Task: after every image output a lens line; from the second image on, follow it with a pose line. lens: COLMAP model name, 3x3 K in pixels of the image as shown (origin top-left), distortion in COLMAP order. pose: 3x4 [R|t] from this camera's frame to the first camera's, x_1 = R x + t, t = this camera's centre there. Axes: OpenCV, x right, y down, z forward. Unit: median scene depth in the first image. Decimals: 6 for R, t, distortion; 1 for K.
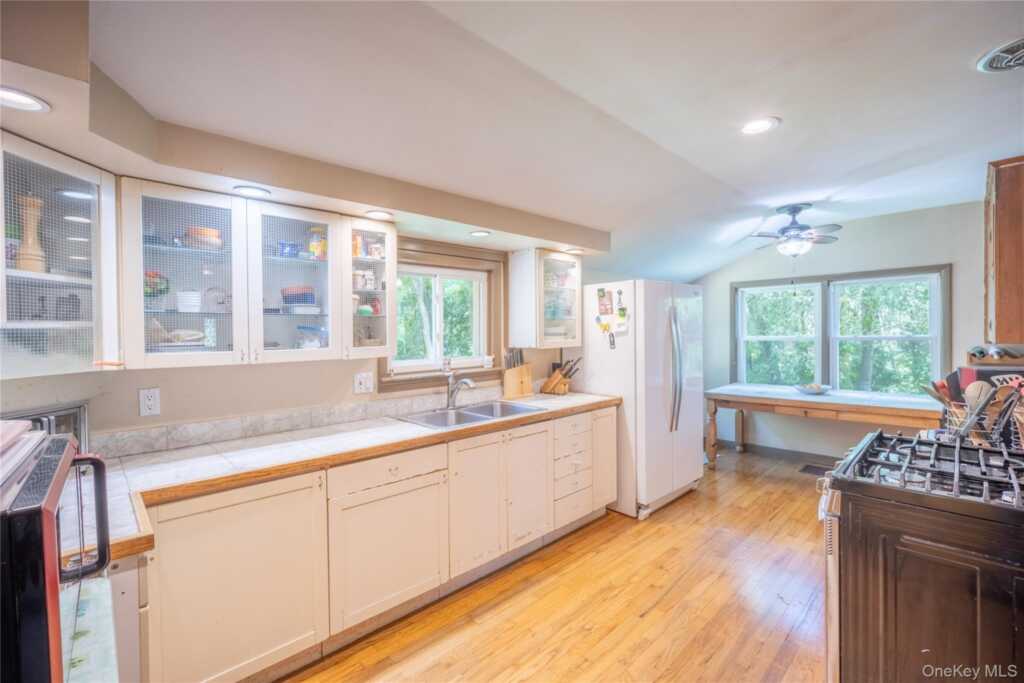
lens RADIAL K [[444.2, 0, 510.7], [0, 444.2, 337.1], [0, 0, 1]] dist [-0.009842, 0.000825]
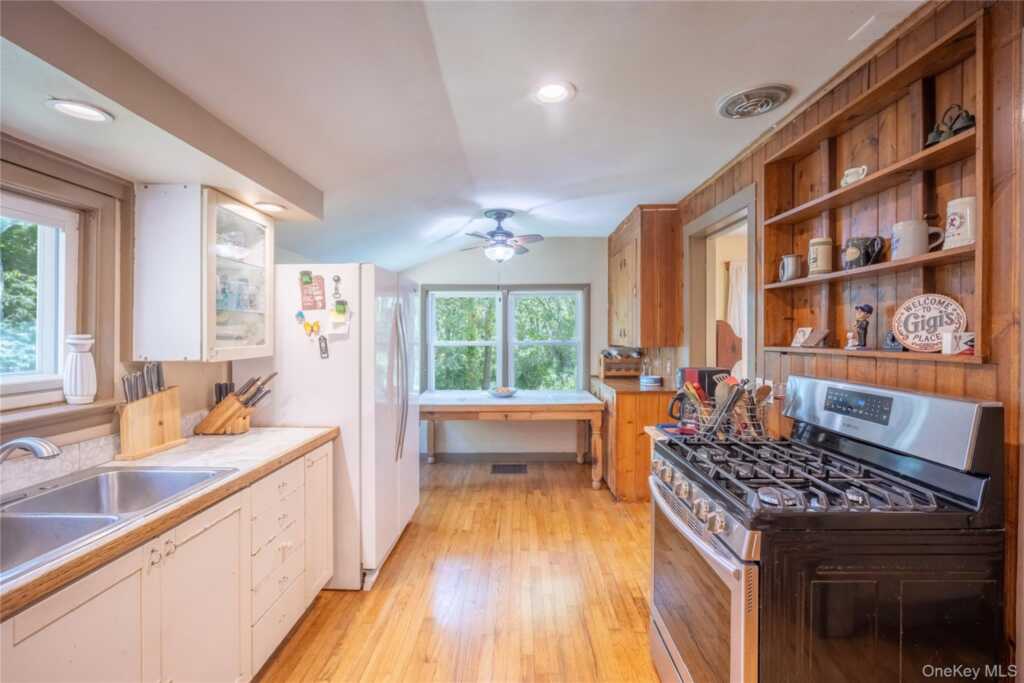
lens RADIAL K [[444.2, 0, 510.7], [0, 444.2, 337.1], [0, 0, 1]] dist [-0.009842, 0.000825]
pose [[0.699990, 0.008529, 0.714102, -0.063606], [-0.000349, 0.999933, -0.011601, 0.000322], [-0.714153, 0.007871, 0.699946, 0.295646]]
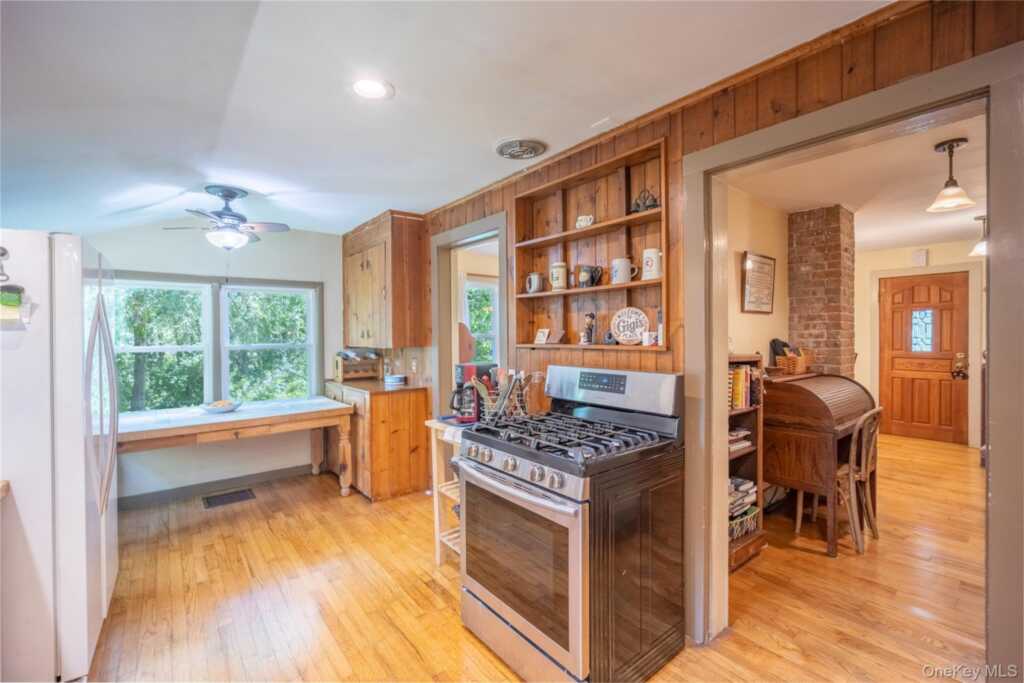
lens RADIAL K [[444.2, 0, 510.7], [0, 444.2, 337.1], [0, 0, 1]] dist [-0.009842, 0.000825]
pose [[0.087376, 0.006960, 0.996151, -0.151721], [0.018499, 0.999792, -0.008608, 0.000431], [-0.996004, 0.019180, 0.087229, 0.425065]]
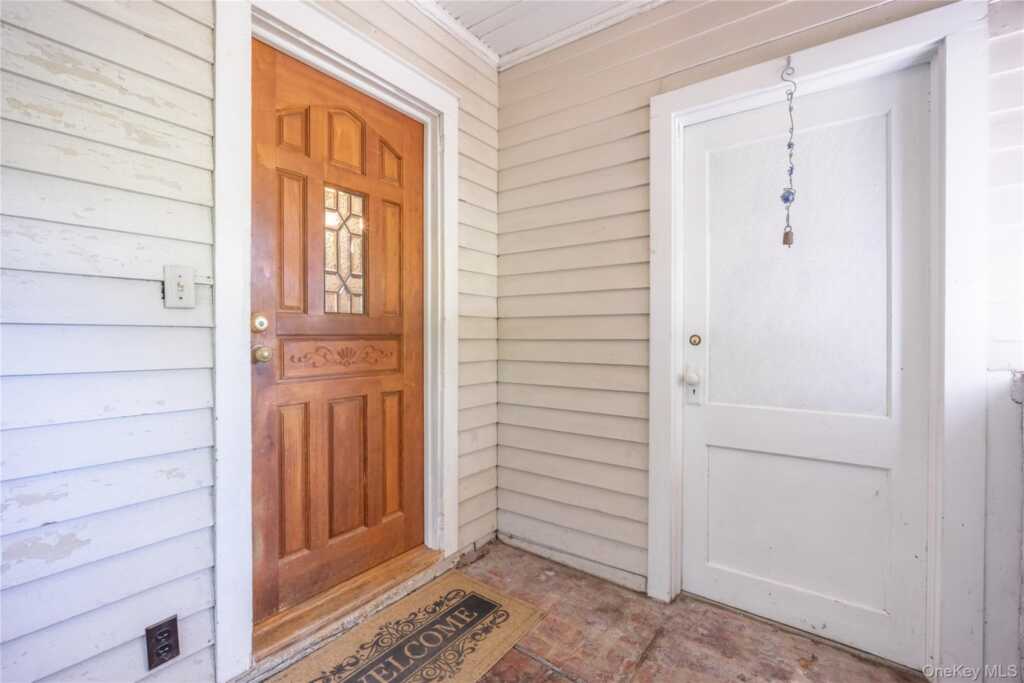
lens RADIAL K [[450.3, 0, 506.2], [0, 450.3, 334.5], [0, 0, 1]] dist [-0.002548, 0.000673]
pose [[-0.985245, 0.009102, -0.170909, 1.397642], [0.007096, 0.999899, 0.012344, 0.080266], [0.171005, 0.010949, -0.985209, -0.317712]]
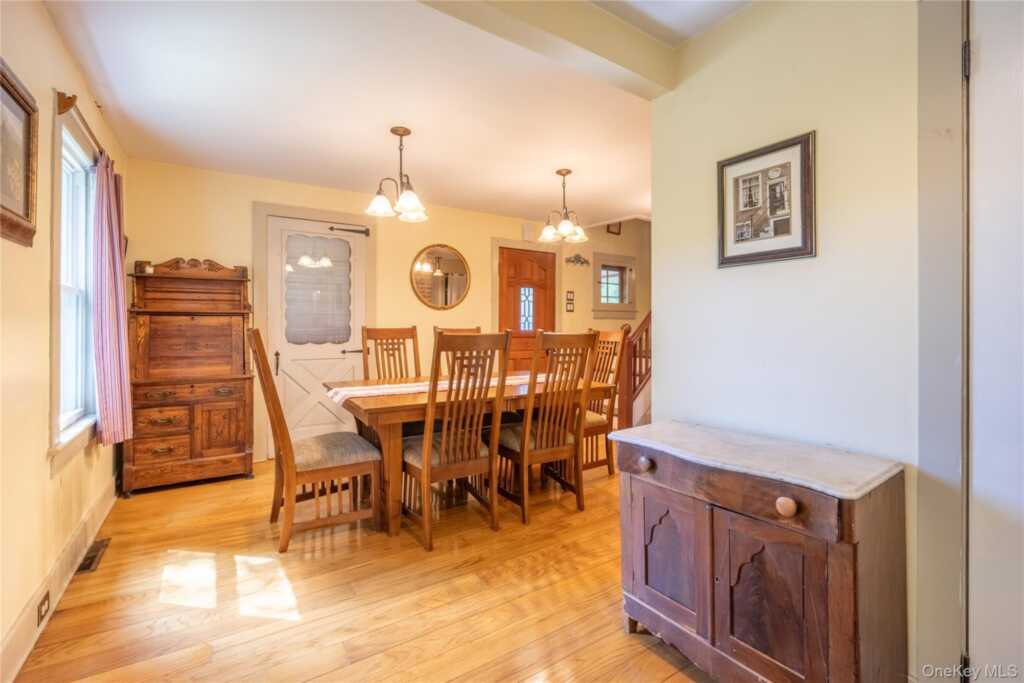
lens RADIAL K [[449.5, 0, 505.8], [0, 449.5, 327.9], [0, 0, 1]] dist [-0.002646, 0.000121]
pose [[-0.983135, 0.009231, 0.182650, 1.287492], [0.011060, 0.999898, 0.008998, 0.041818], [-0.182548, 0.010866, -0.983137, 0.629542]]
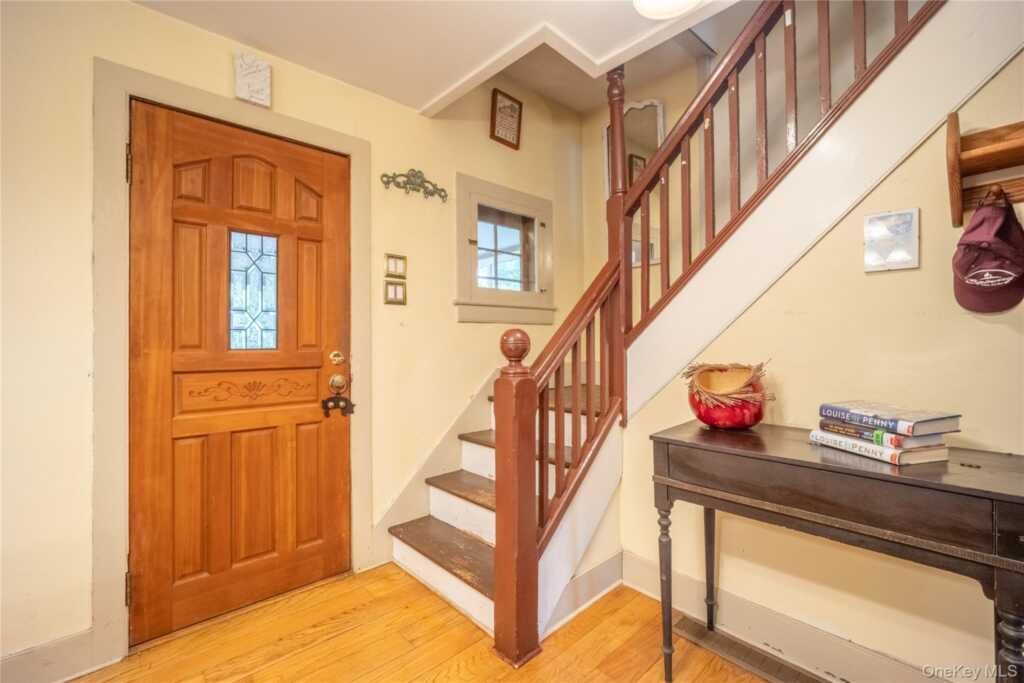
lens RADIAL K [[438.9, 0, 508.3], [0, 438.9, 341.5], [0, 0, 1]] dist [-0.000348, 0.000327]
pose [[-0.999166, 0.020755, 0.035160, 1.166851], [0.020910, 0.999773, 0.004044, 0.057240], [-0.035068, 0.004776, -0.999374, -0.339124]]
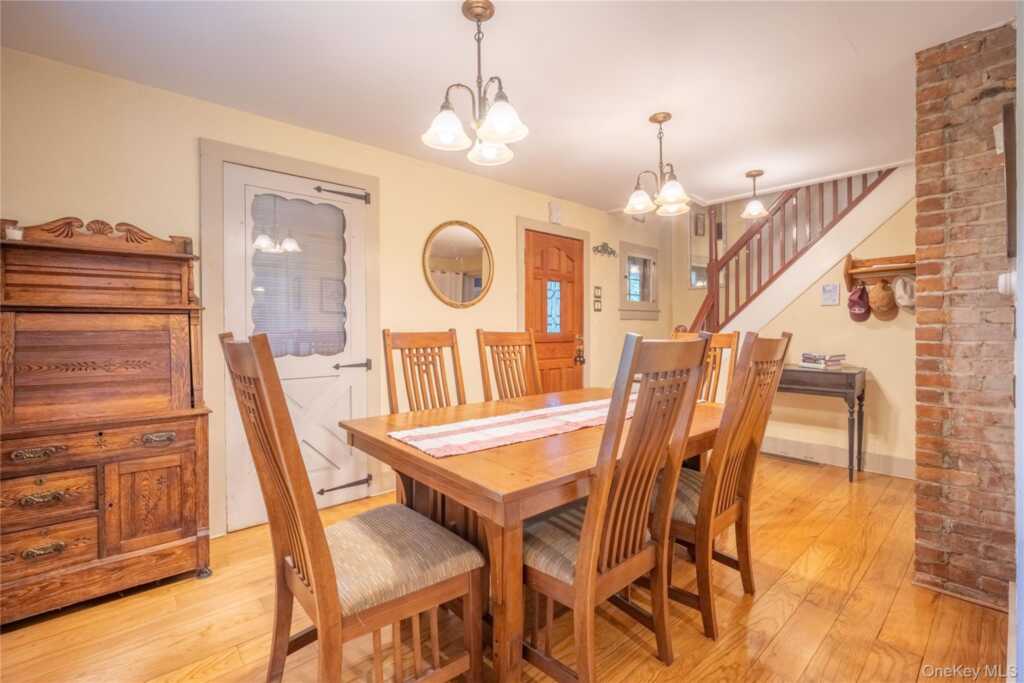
lens RADIAL K [[450.3, 0, 506.2], [0, 450.3, 334.5], [0, 0, 1]] dist [-0.002548, 0.000673]
pose [[-0.998928, 0.015406, 0.043660, 1.567802], [0.016213, 0.999703, 0.018199, 0.041732], [-0.043366, 0.018888, -0.998881, 0.367156]]
